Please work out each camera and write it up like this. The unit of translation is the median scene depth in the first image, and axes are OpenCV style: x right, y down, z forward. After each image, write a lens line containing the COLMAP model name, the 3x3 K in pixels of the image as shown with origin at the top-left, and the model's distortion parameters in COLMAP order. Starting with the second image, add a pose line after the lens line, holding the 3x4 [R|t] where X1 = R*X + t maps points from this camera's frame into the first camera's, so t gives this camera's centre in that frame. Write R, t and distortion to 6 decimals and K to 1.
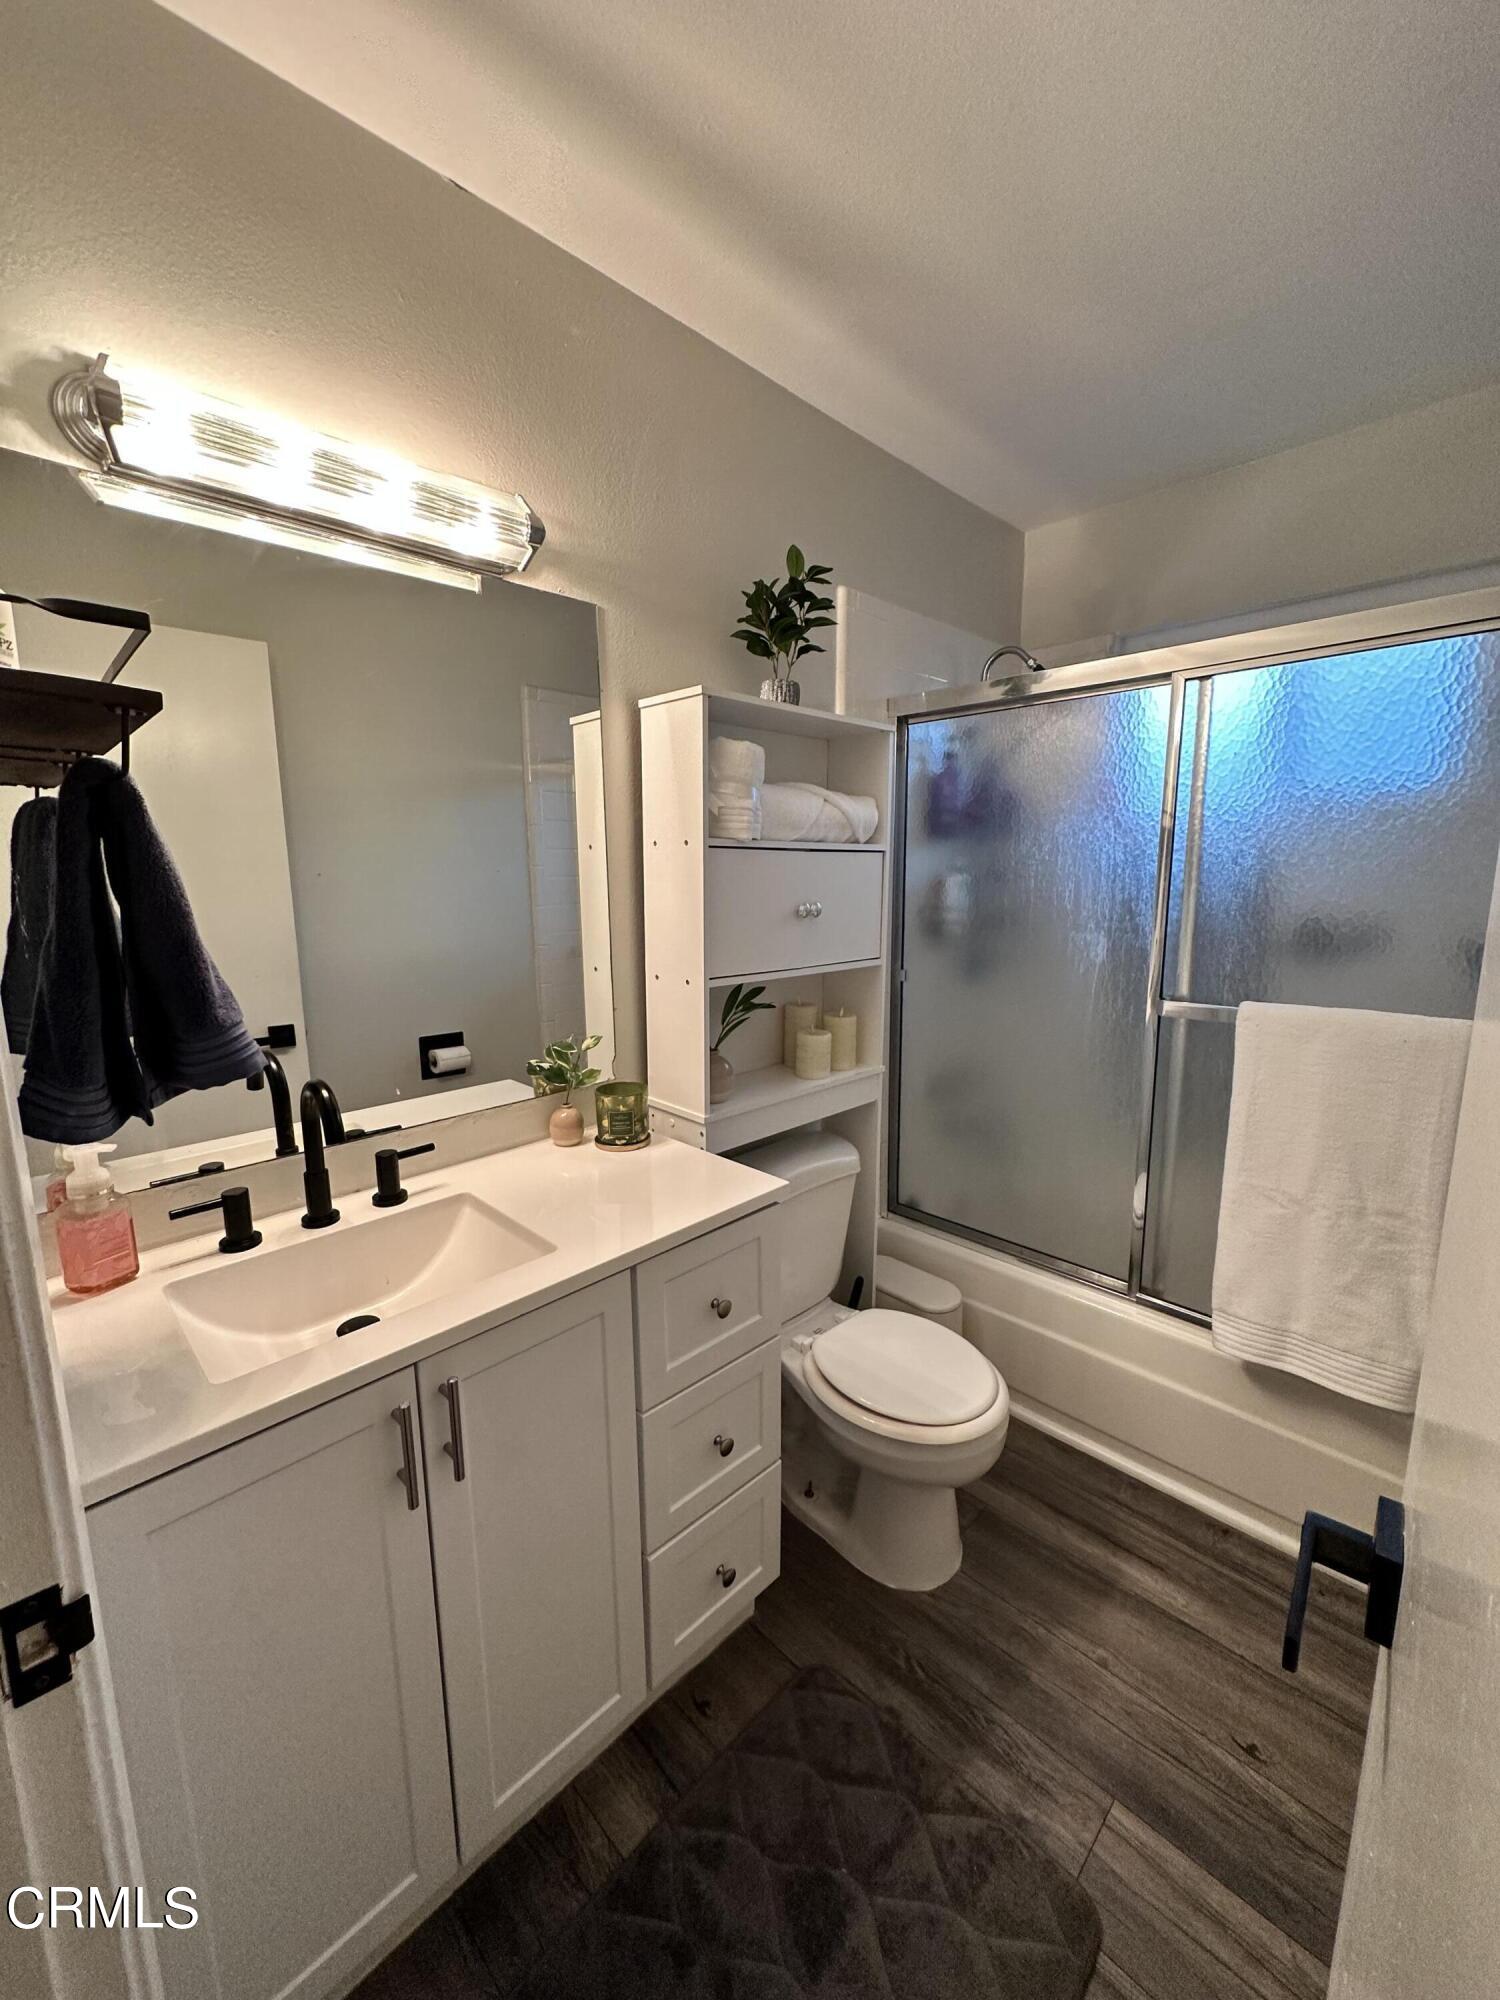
lens RADIAL K [[796.2, 0, 749.9], [0, 796.2, 995.6], [0, 0, 1]] dist [-0.001478, 0.000991]
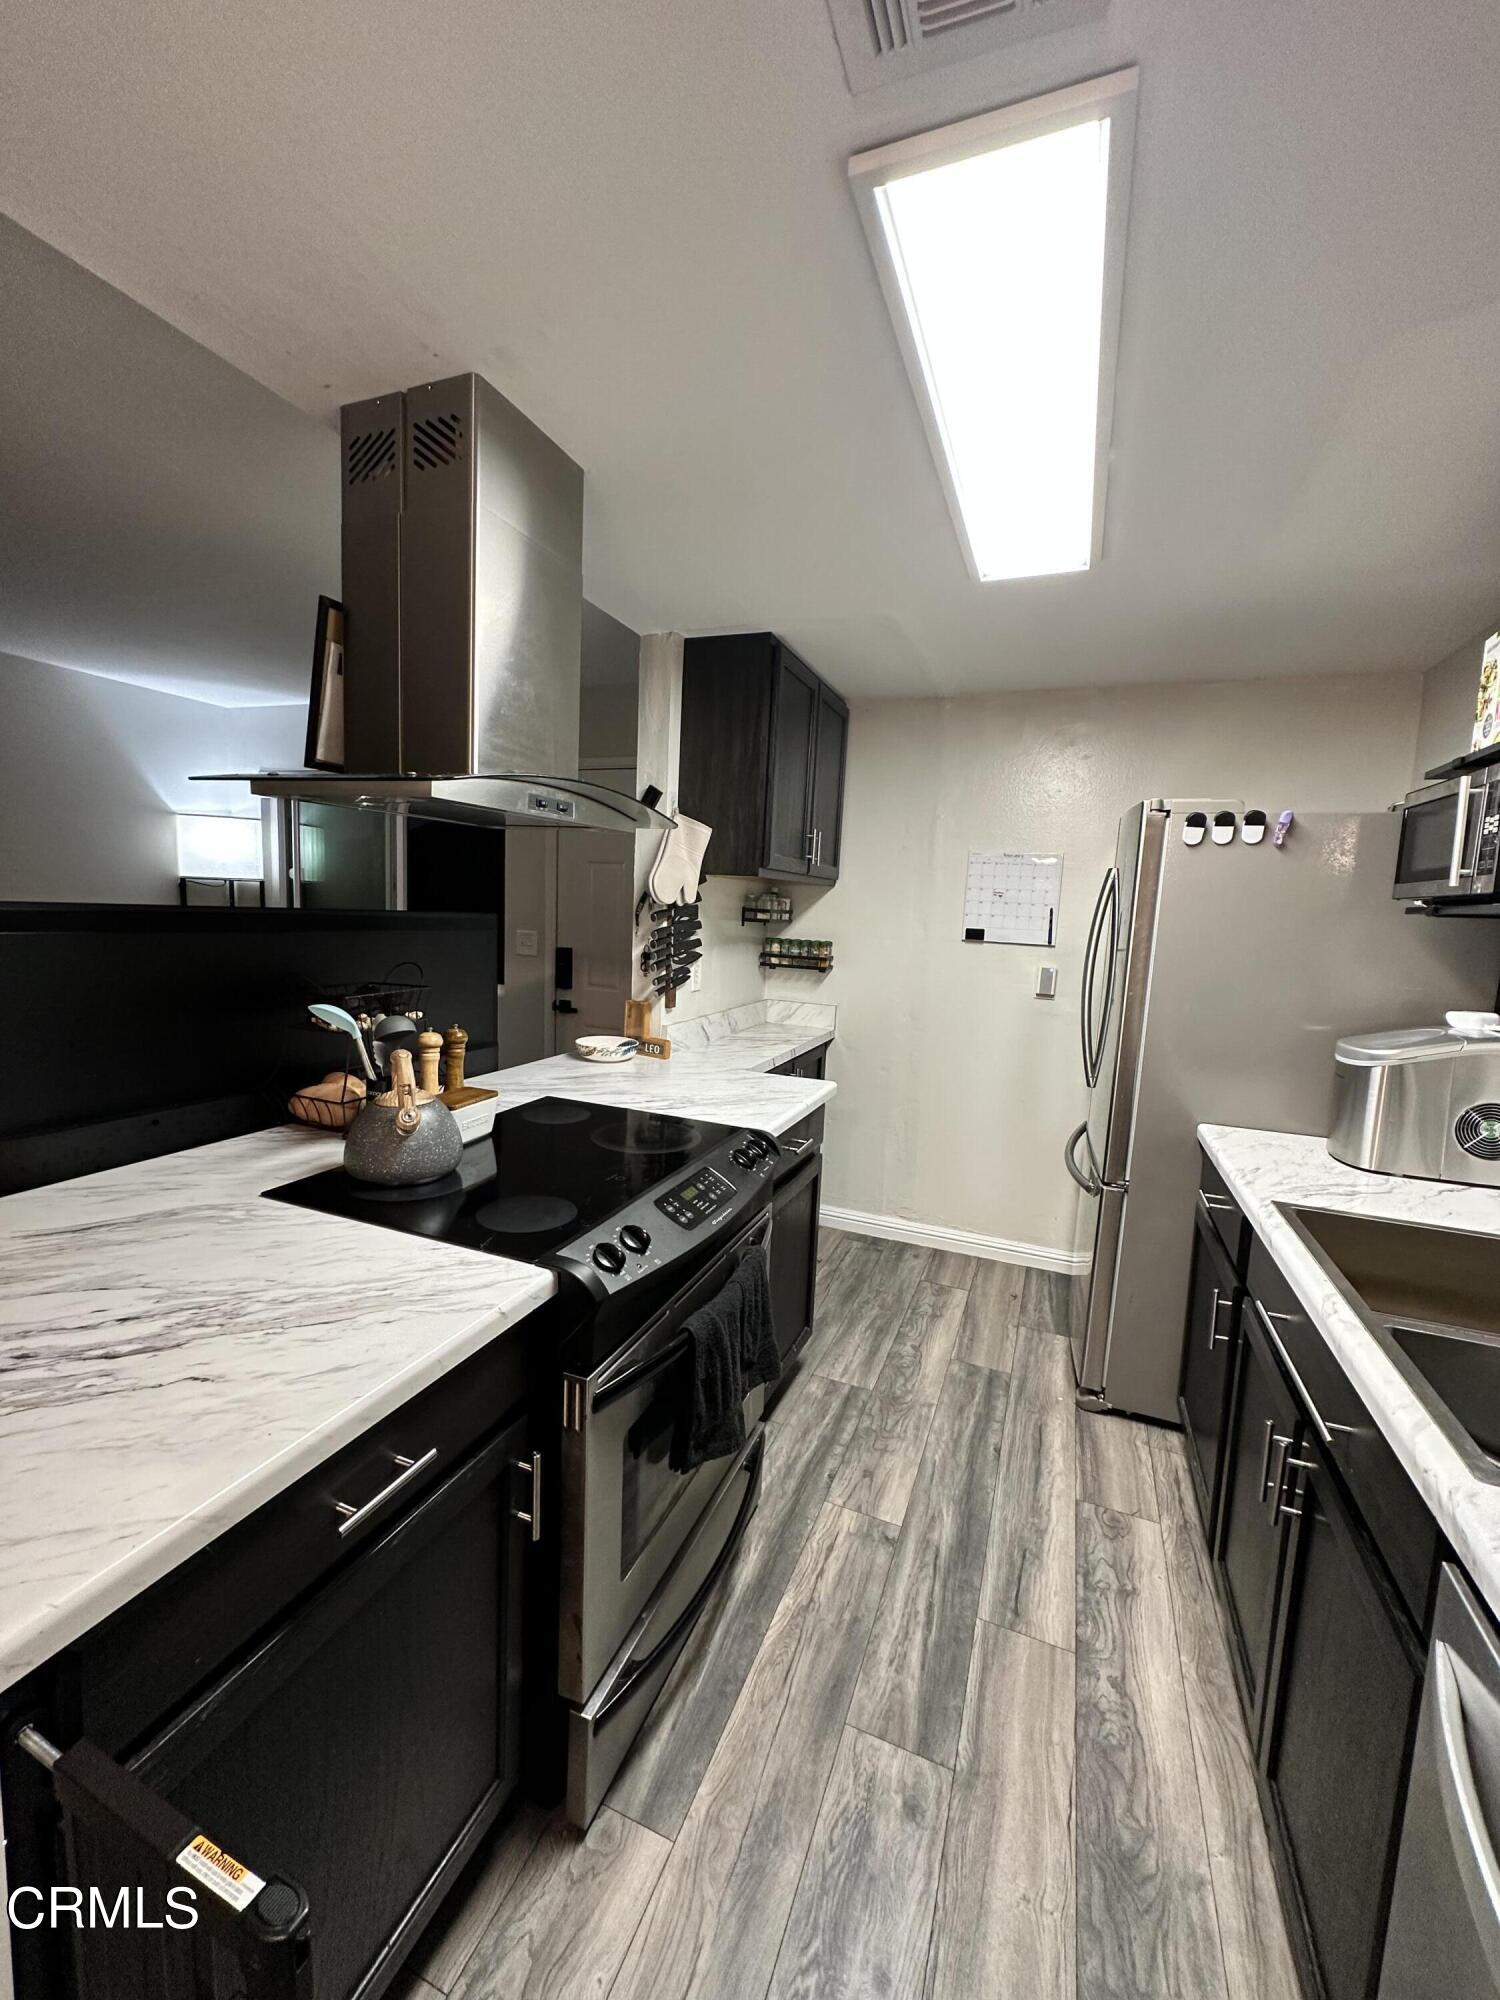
lens RADIAL K [[794.6, 0, 749.1], [0, 794.6, 1000.1], [0, 0, 1]] dist [-0.003057, 0.000858]
pose [[-0.382980, -0.120008, 0.915928, -0.341917], [0.102239, 0.979927, 0.171143, -0.195633], [-0.918082, 0.159187, -0.363023, 1.109336]]
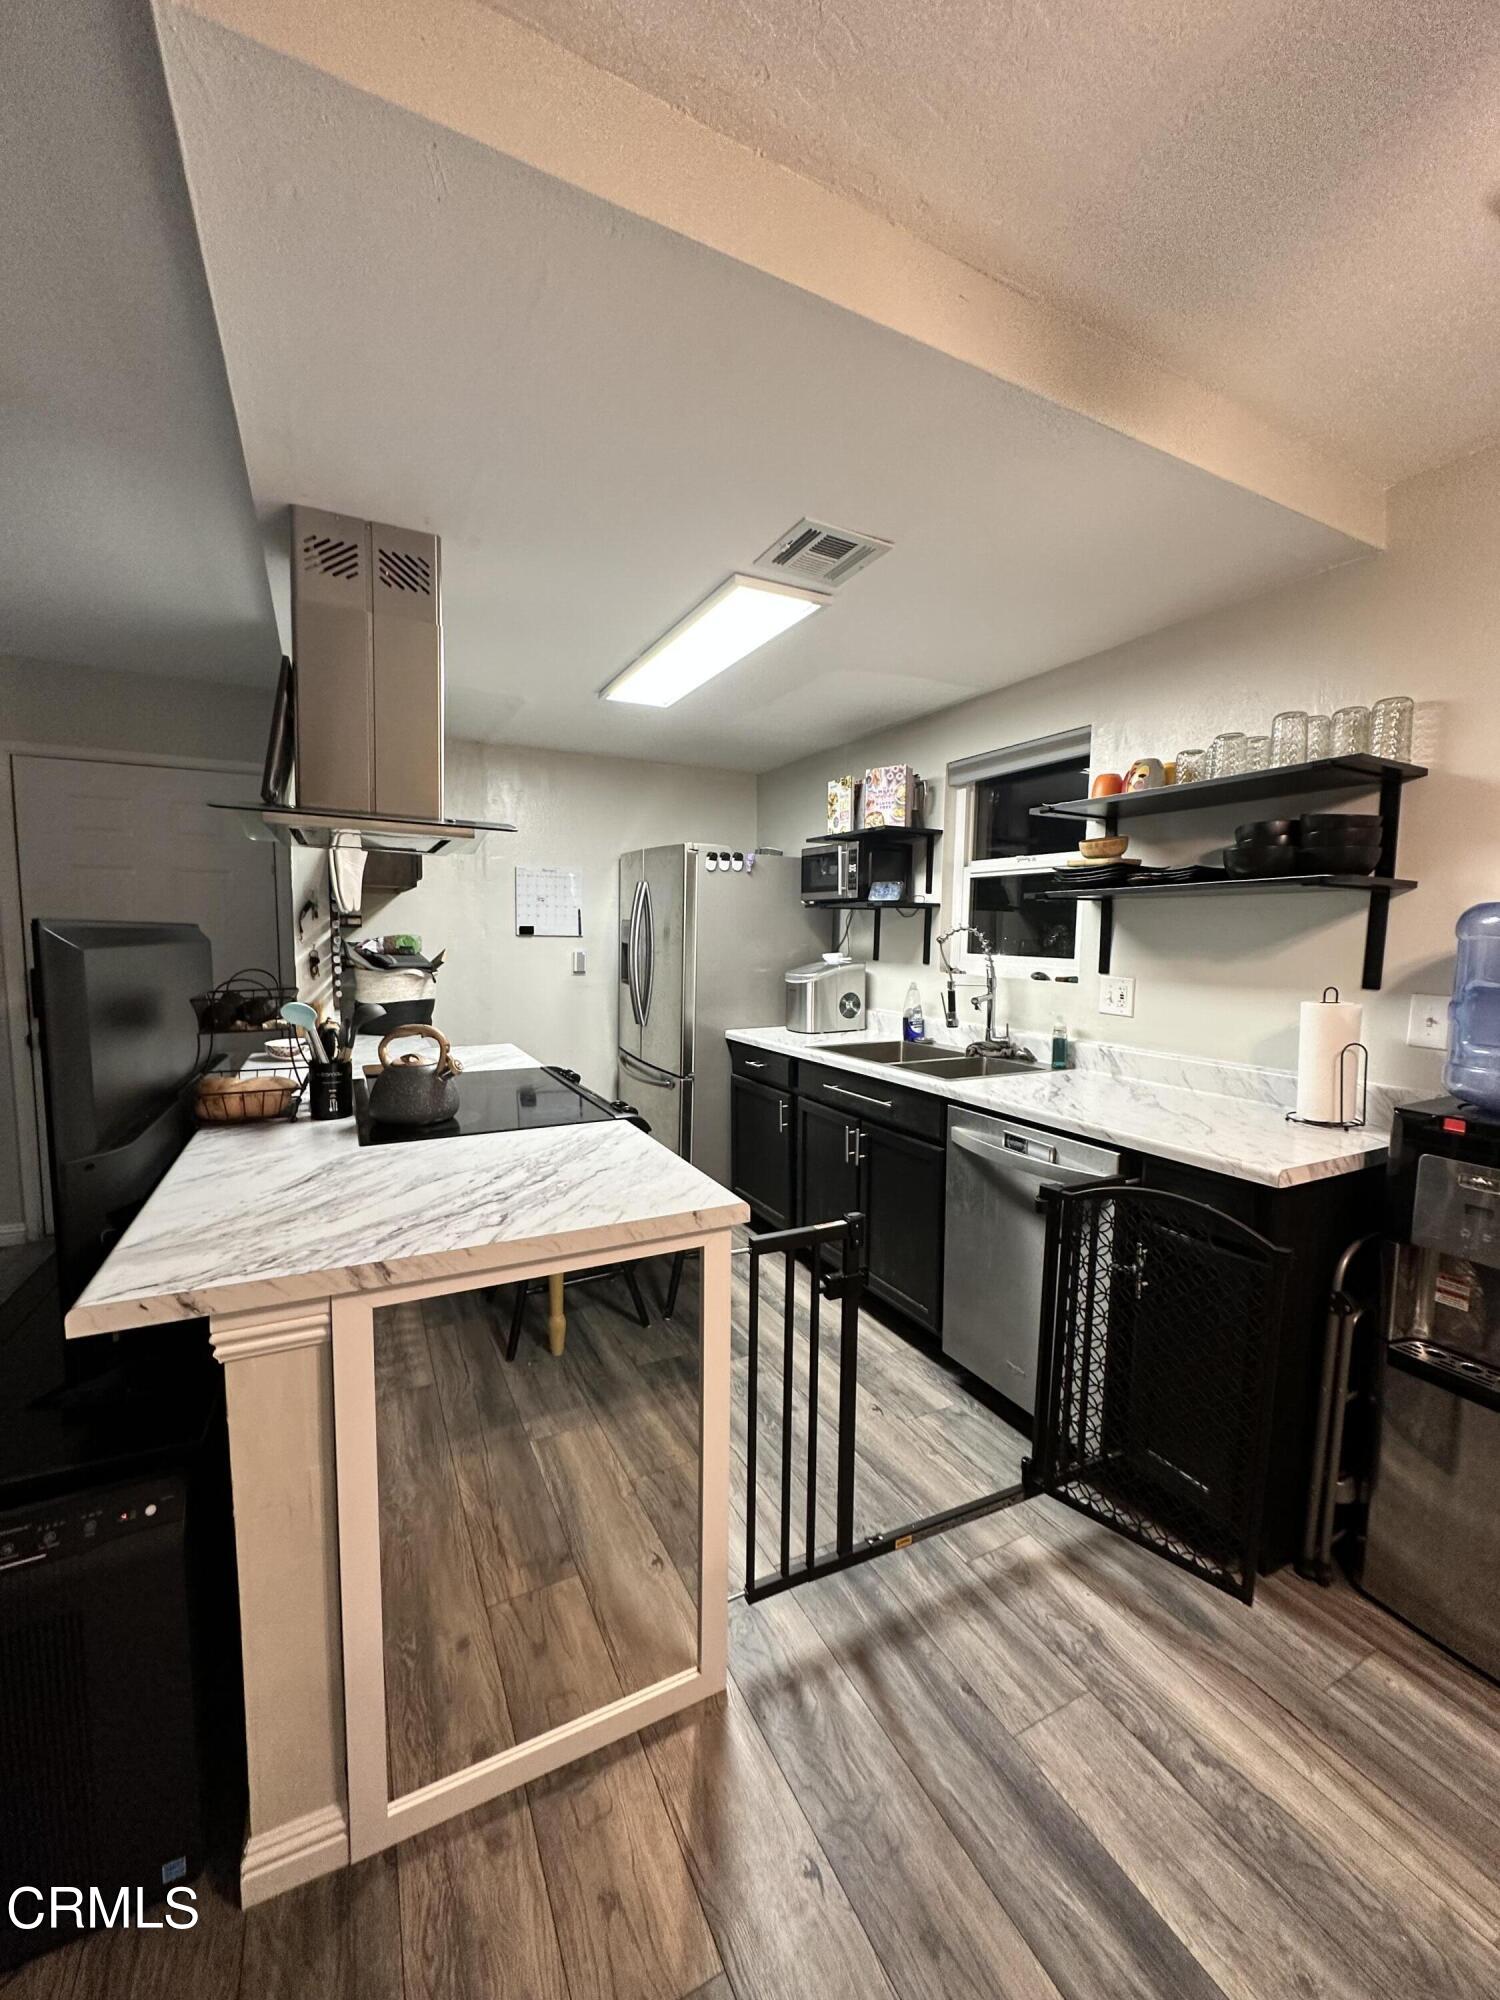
lens RADIAL K [[794.6, 0, 749.1], [0, 794.6, 1000.1], [0, 0, 1]] dist [-0.003057, 0.000858]
pose [[-0.950256, -0.032592, 0.309760, -0.208347], [0.043284, 0.971042, 0.234955, -0.323492], [-0.308448, 0.236675, -0.921328, 2.125478]]
